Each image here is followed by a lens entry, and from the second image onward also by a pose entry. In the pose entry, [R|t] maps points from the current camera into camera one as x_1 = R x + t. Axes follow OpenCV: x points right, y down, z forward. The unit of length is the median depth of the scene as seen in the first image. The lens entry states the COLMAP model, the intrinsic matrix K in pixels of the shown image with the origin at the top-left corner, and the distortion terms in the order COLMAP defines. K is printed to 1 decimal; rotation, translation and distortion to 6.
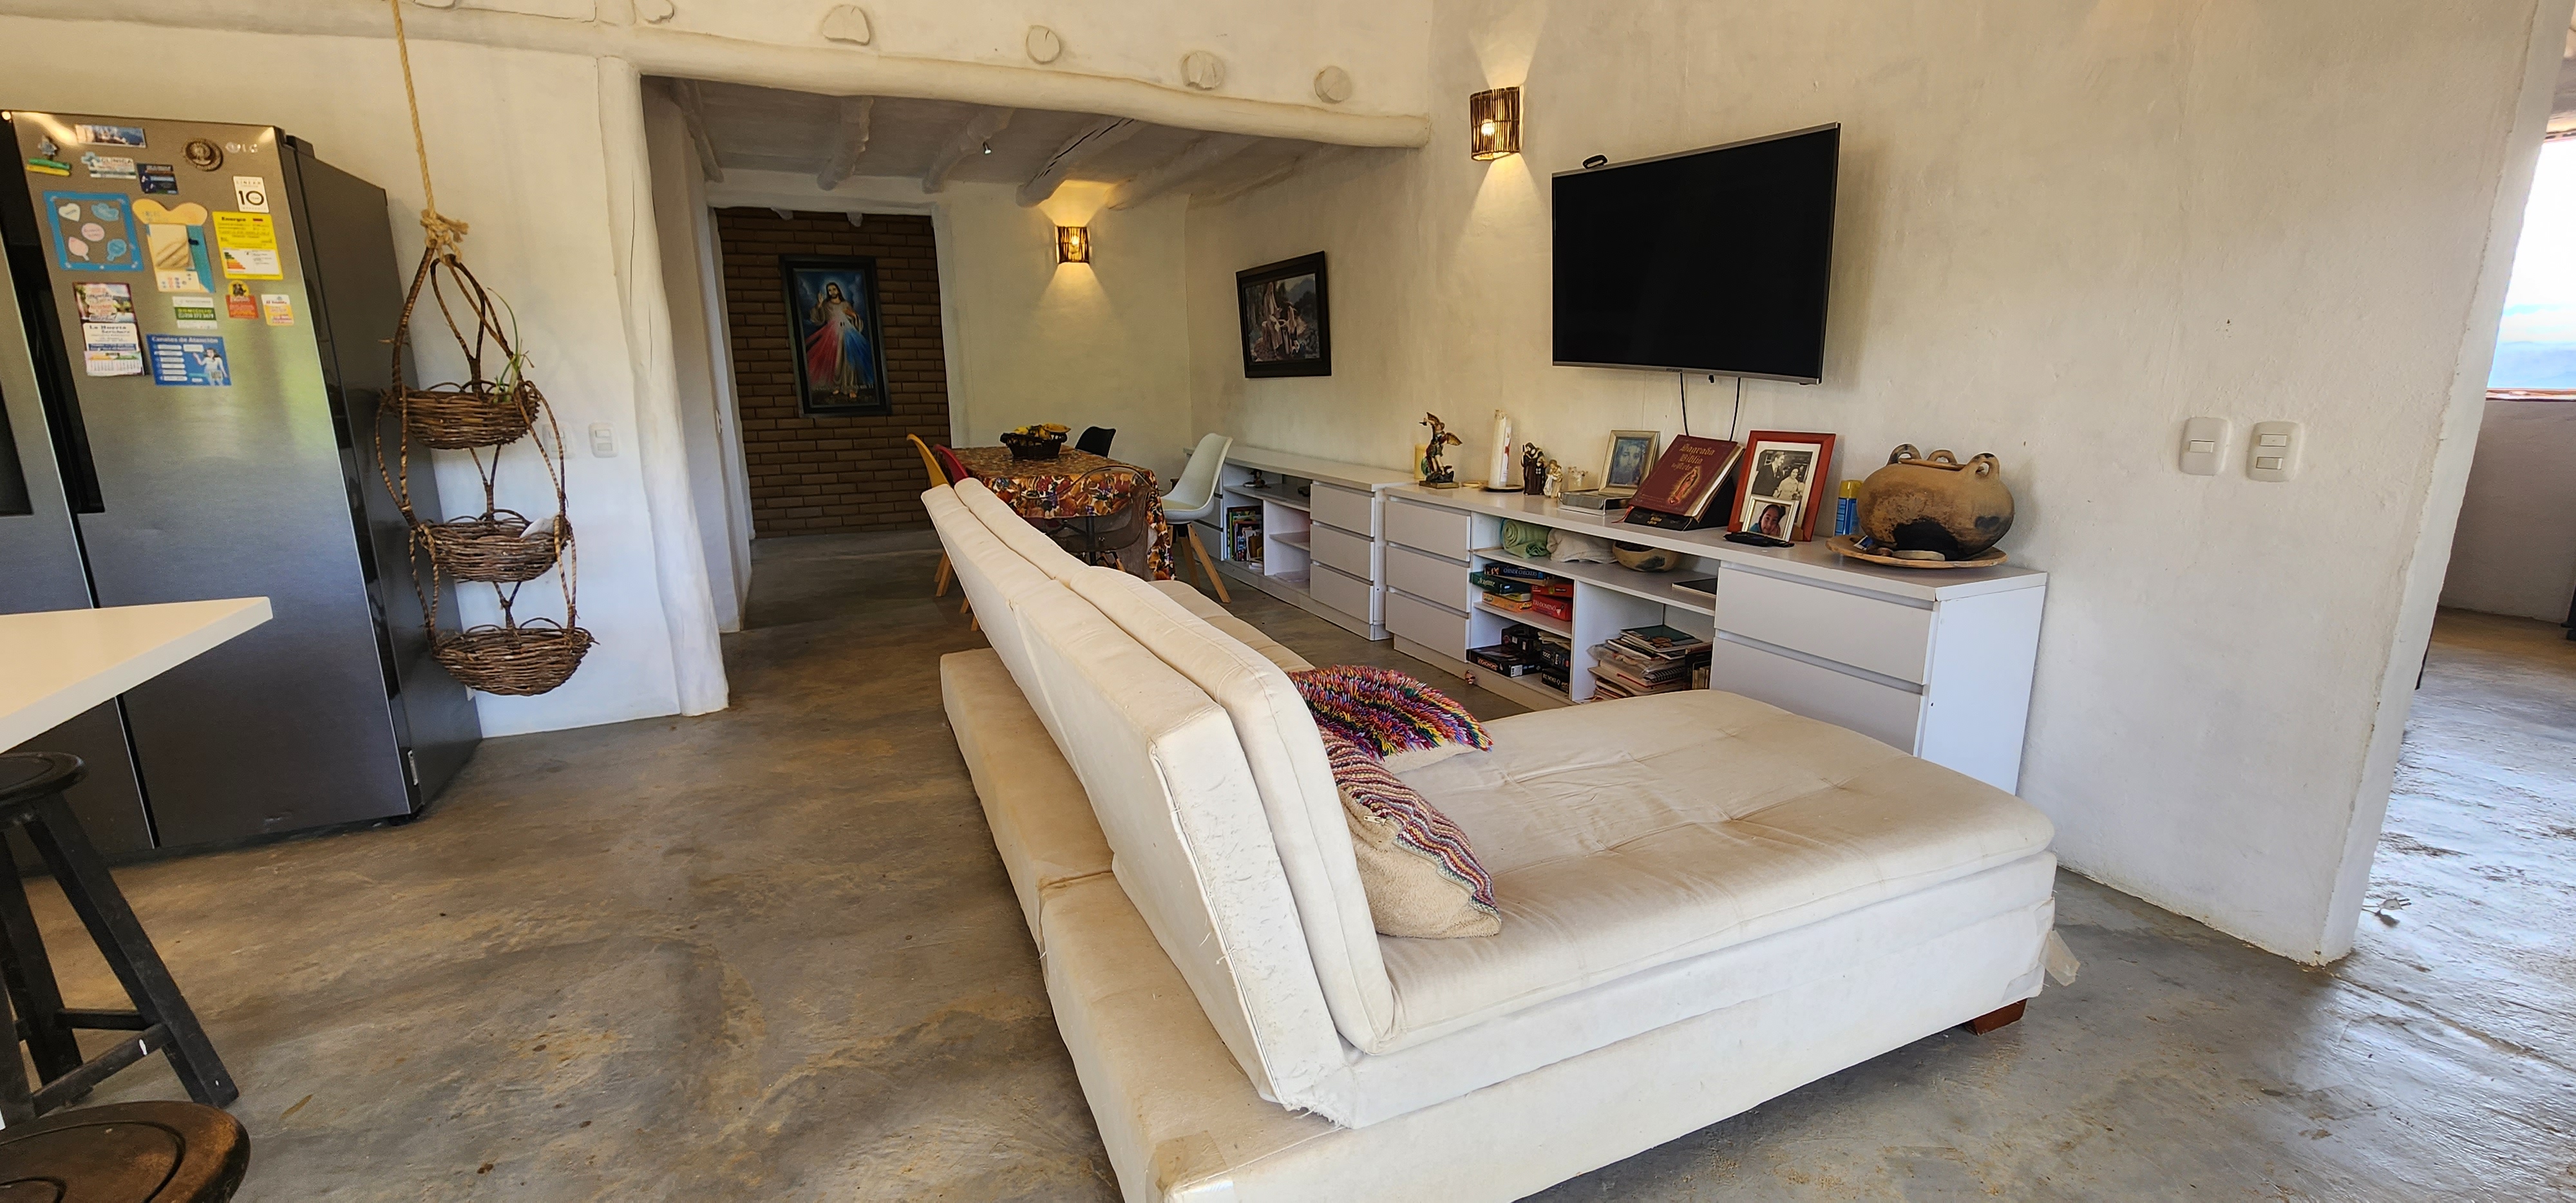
lens RADIAL K [[1063.2, 0, 1288.0], [0, 1063.2, 601.5], [0, 0, 1]] dist [-0.003058, -0.000245]
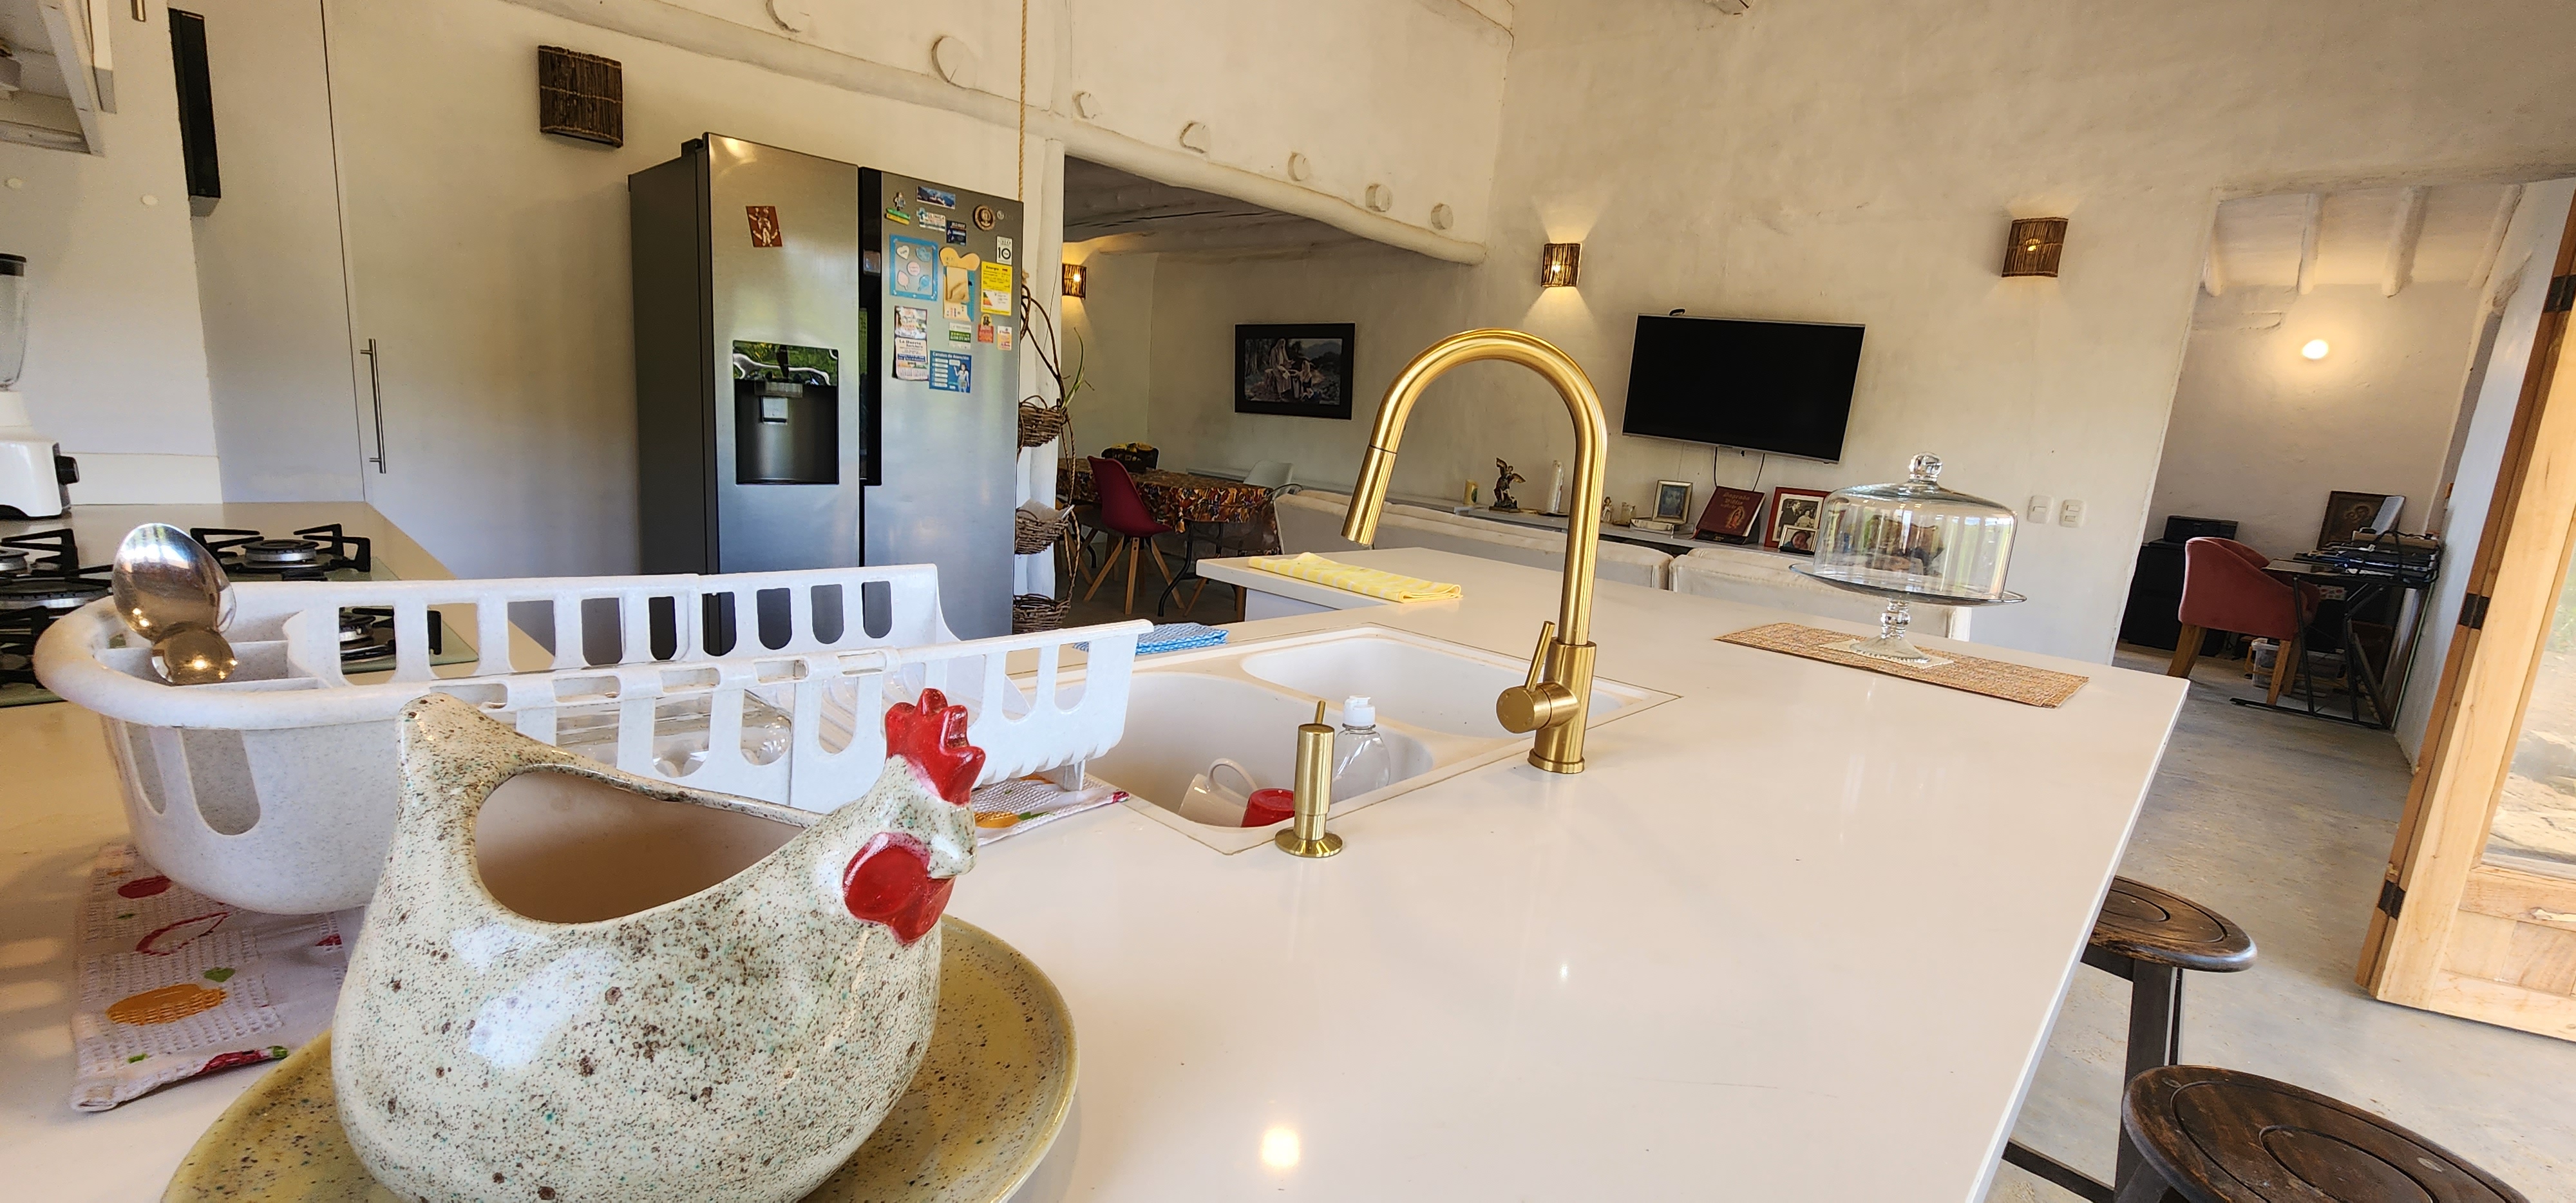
lens RADIAL K [[1063.2, 0, 1288.0], [0, 1063.2, 601.5], [0, 0, 1]] dist [-0.003058, -0.000245]
pose [[0.928553, 0.012483, 0.370989, -0.854577], [-0.004526, 0.999741, -0.022310, 0.058769], [-0.371171, 0.019036, 0.928369, -0.259368]]
